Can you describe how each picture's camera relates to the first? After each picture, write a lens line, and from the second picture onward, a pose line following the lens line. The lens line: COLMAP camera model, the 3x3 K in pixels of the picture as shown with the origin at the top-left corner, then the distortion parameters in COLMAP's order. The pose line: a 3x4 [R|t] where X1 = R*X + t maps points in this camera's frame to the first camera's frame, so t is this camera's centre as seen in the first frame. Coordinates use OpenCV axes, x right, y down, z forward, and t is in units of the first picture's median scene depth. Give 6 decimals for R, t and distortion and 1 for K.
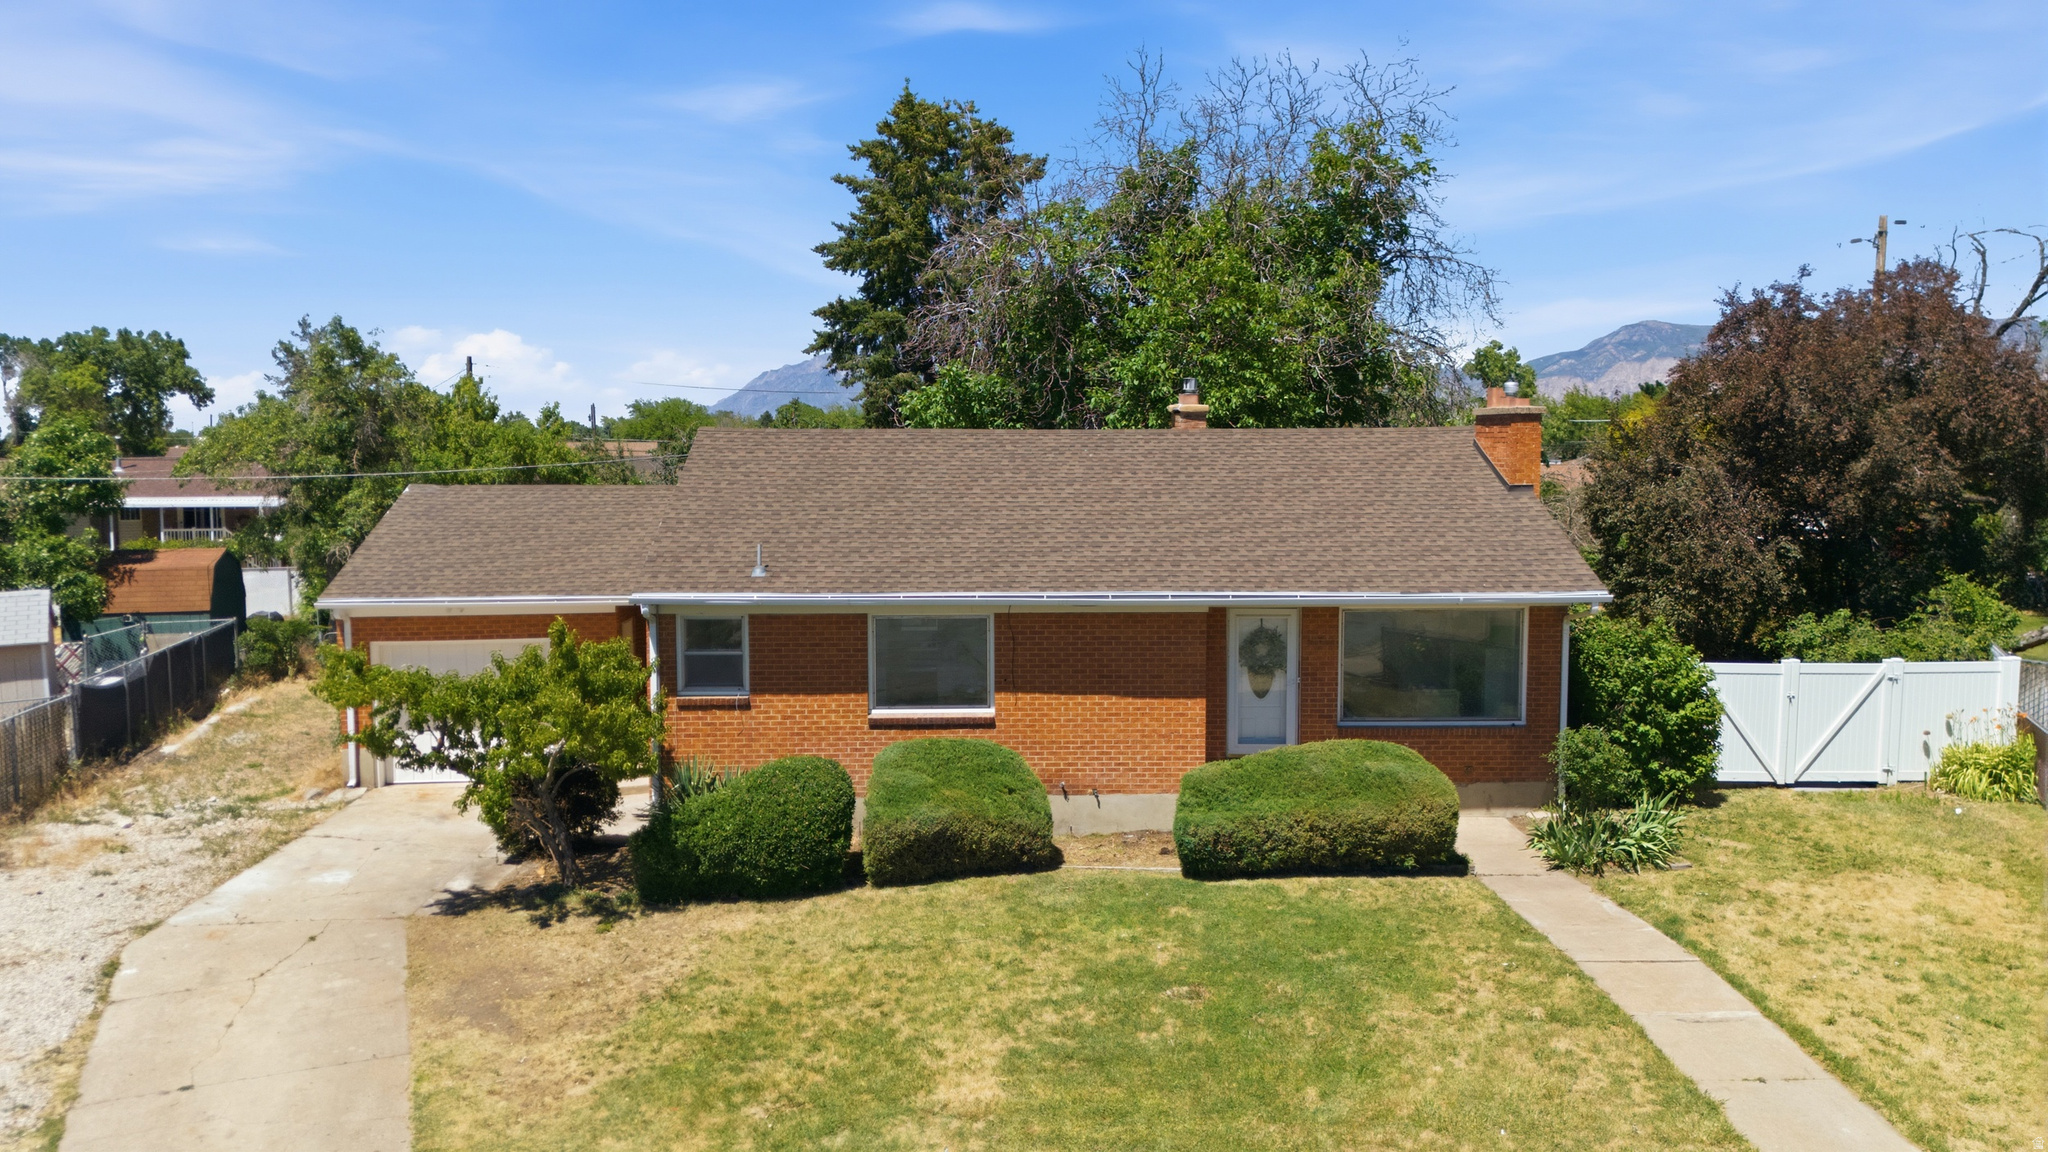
lens RADIAL K [[1498.9, 0, 1037.3], [0, 1498.9, 578.4], [0, 0, 1]] dist [0.054554, -0.049713]
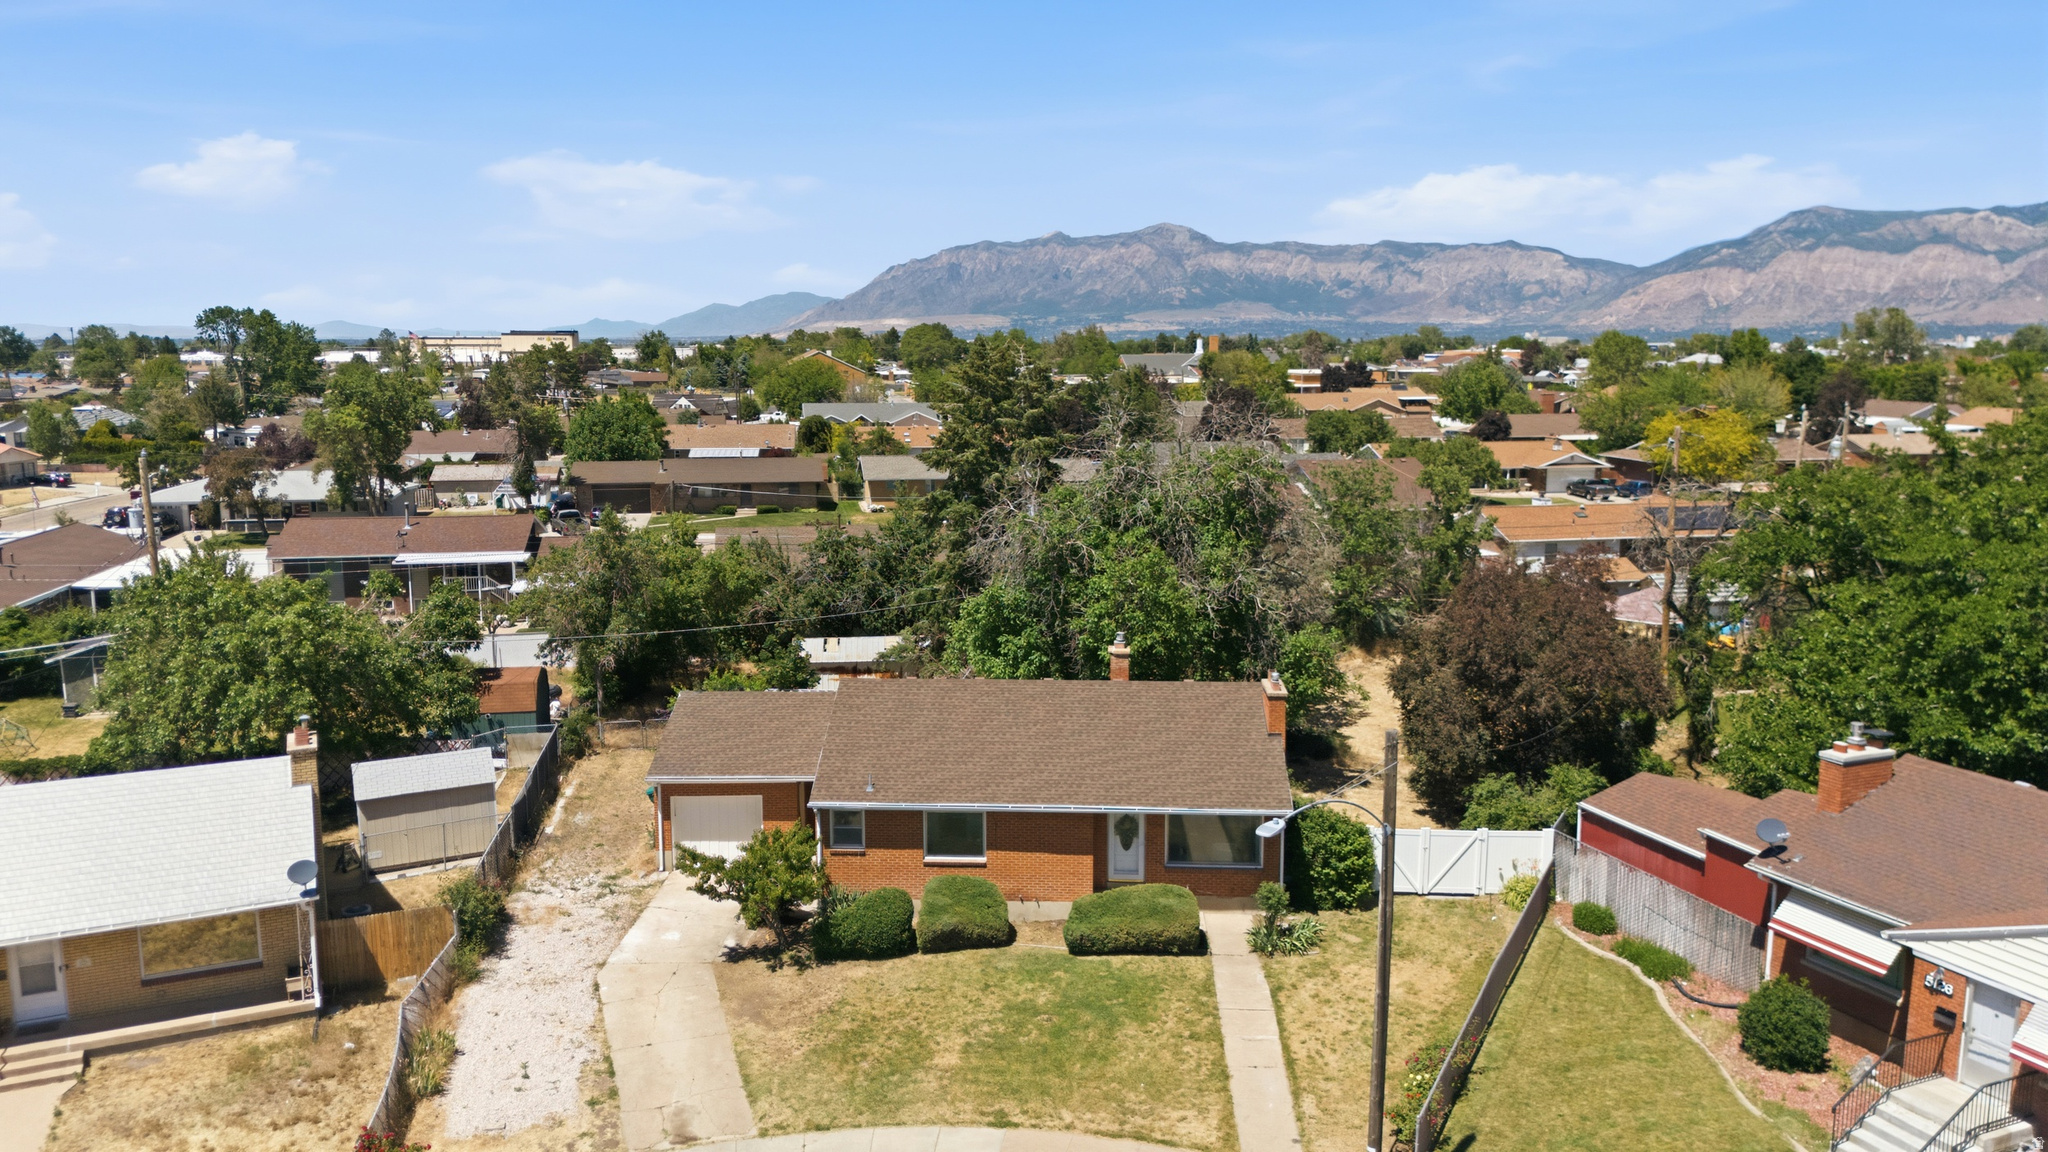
lens RADIAL K [[1498.9, 0, 1028.0], [0, 1498.9, 571.4], [0, 0, 1]] dist [0.054554, -0.049713]
pose [[0.995900, 0.010618, -0.089831, 0.227048], [-0.004980, 0.998016, 0.062756, -0.471277], [0.090319, -0.062051, 0.993978, -1.075015]]
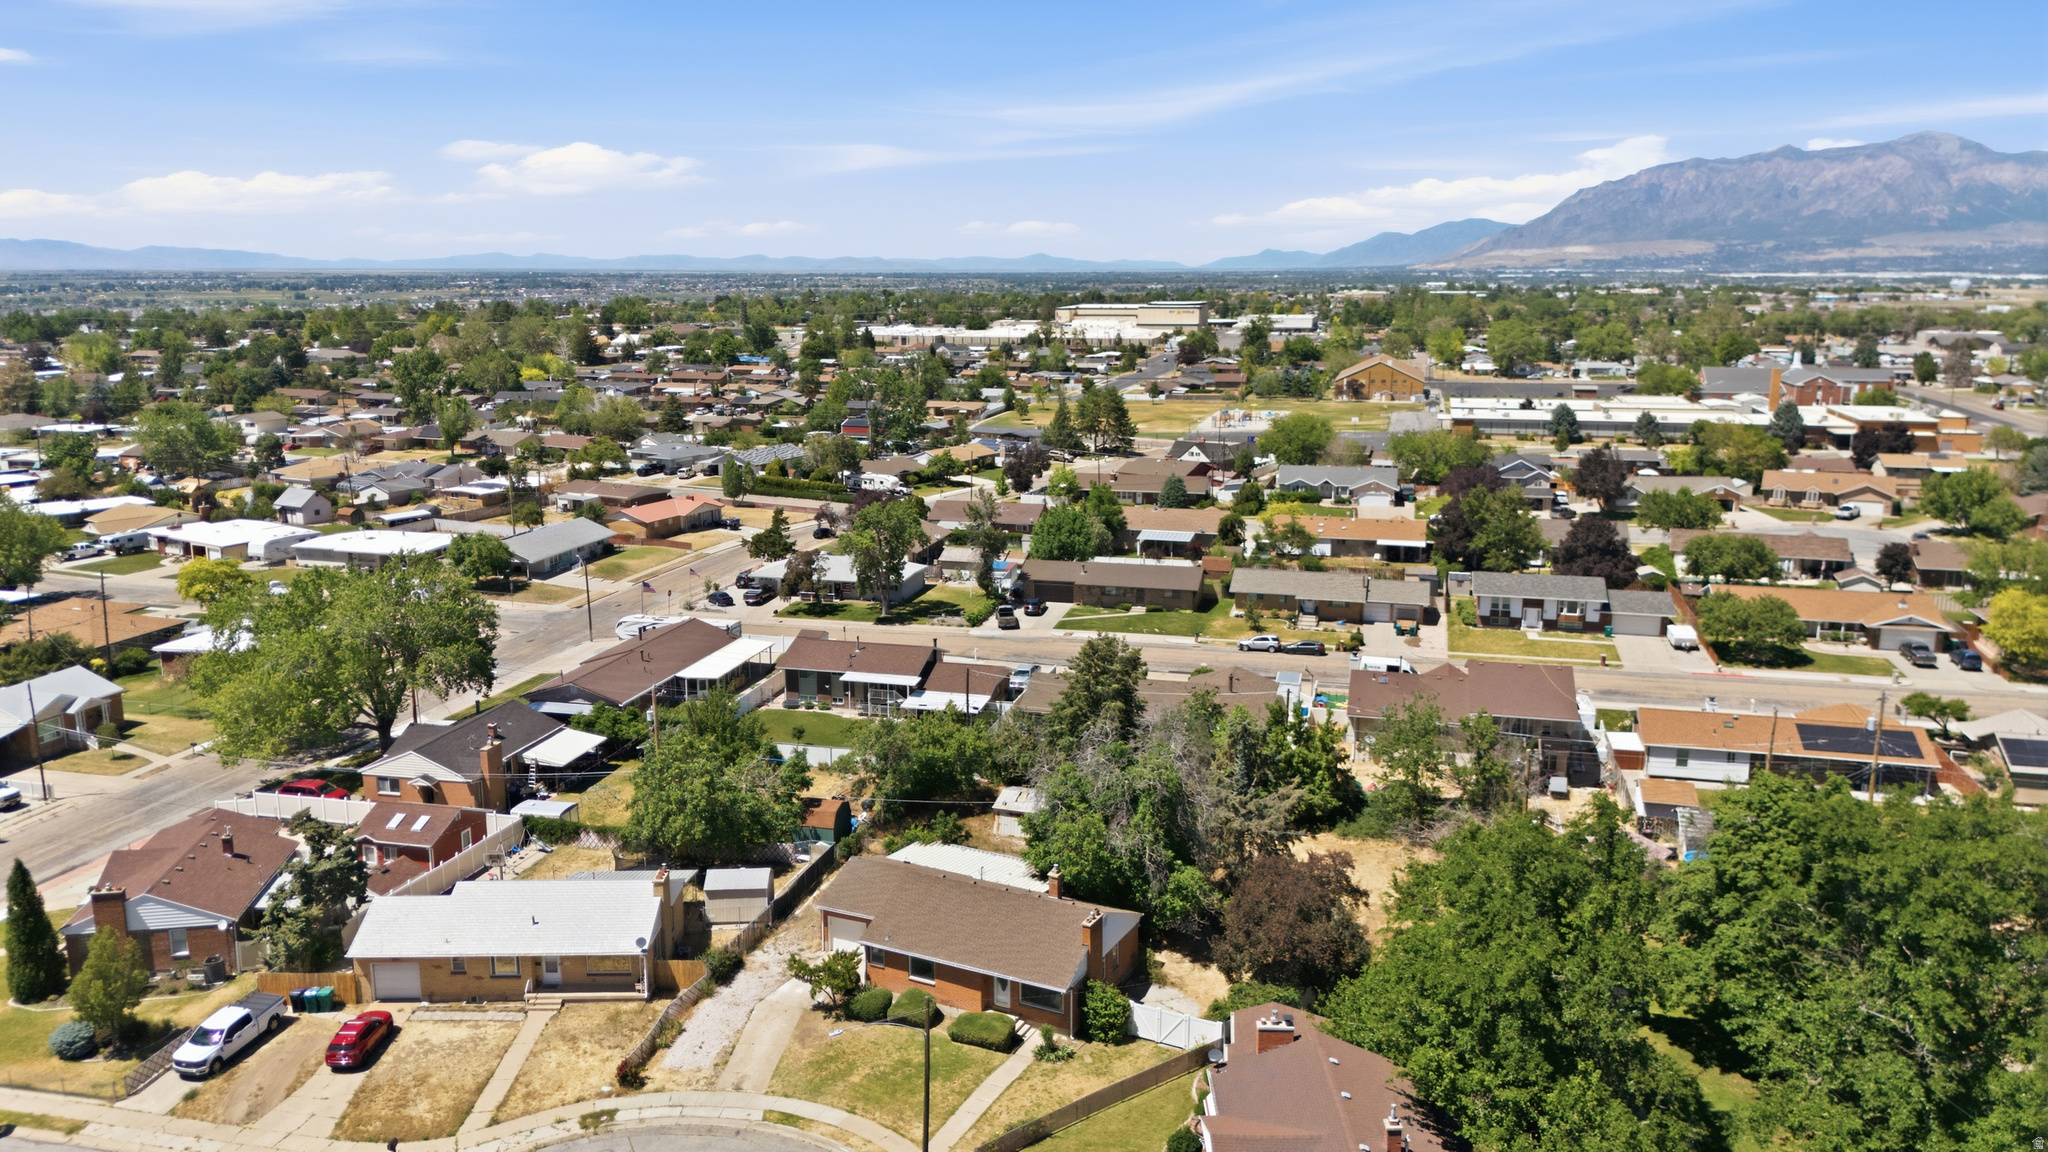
lens RADIAL K [[1498.9, 0, 1037.3], [0, 1498.9, 577.4], [0, 0, 1]] dist [0.054554, -0.049713]
pose [[0.870210, 0.099410, -0.482548, 2.326933], [-0.045425, 0.991449, 0.122330, -1.700981], [0.490583, -0.084533, 0.867285, -2.596398]]
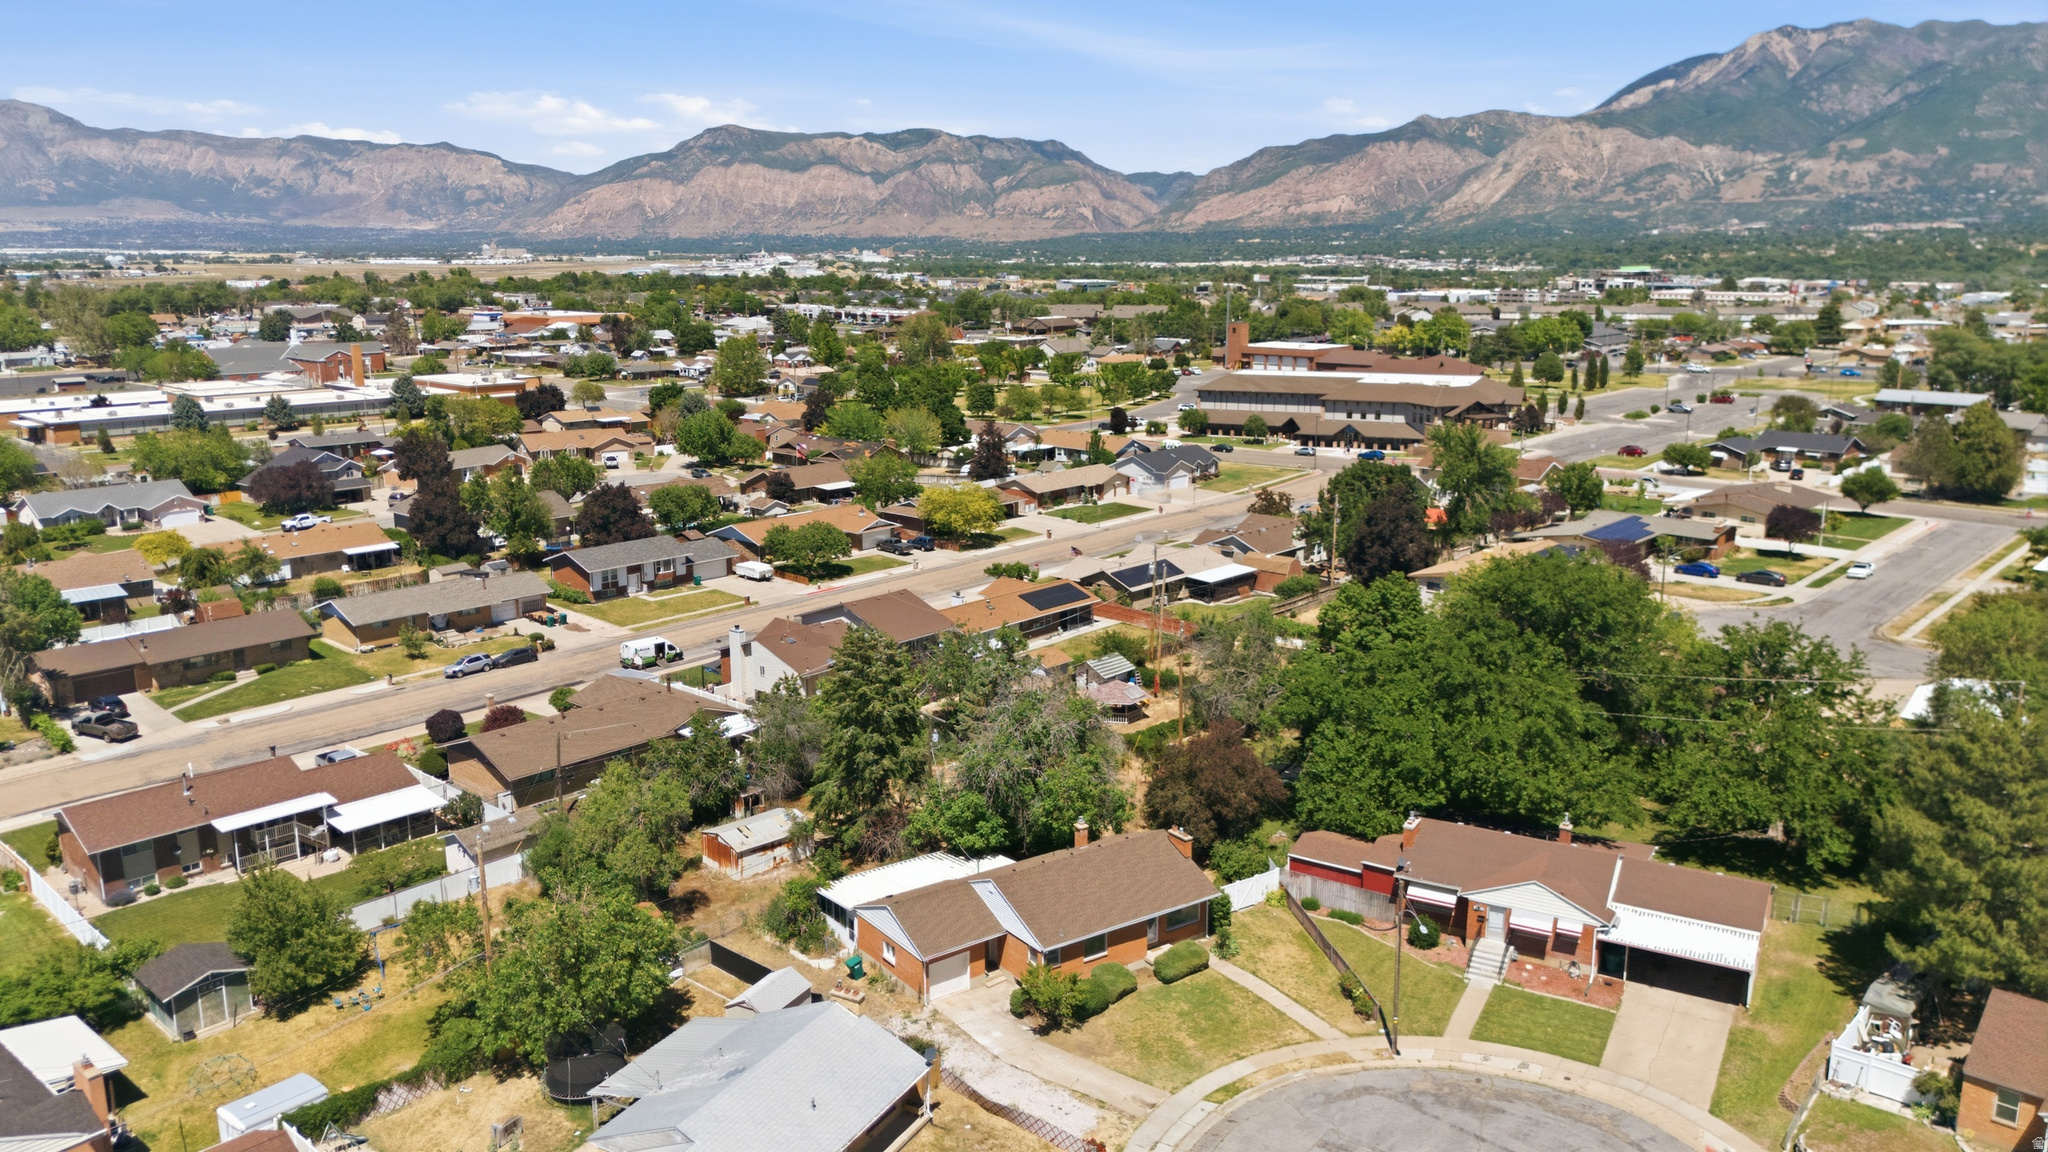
lens RADIAL K [[1498.9, 0, 1022.5], [0, 1498.9, 577.7], [0, 0, 1]] dist [0.054554, -0.049713]
pose [[0.844422, -0.119614, 0.522153, -2.571333], [0.052359, 0.988513, 0.141773, -1.739275], [-0.533113, -0.092377, 0.840986, -2.579825]]
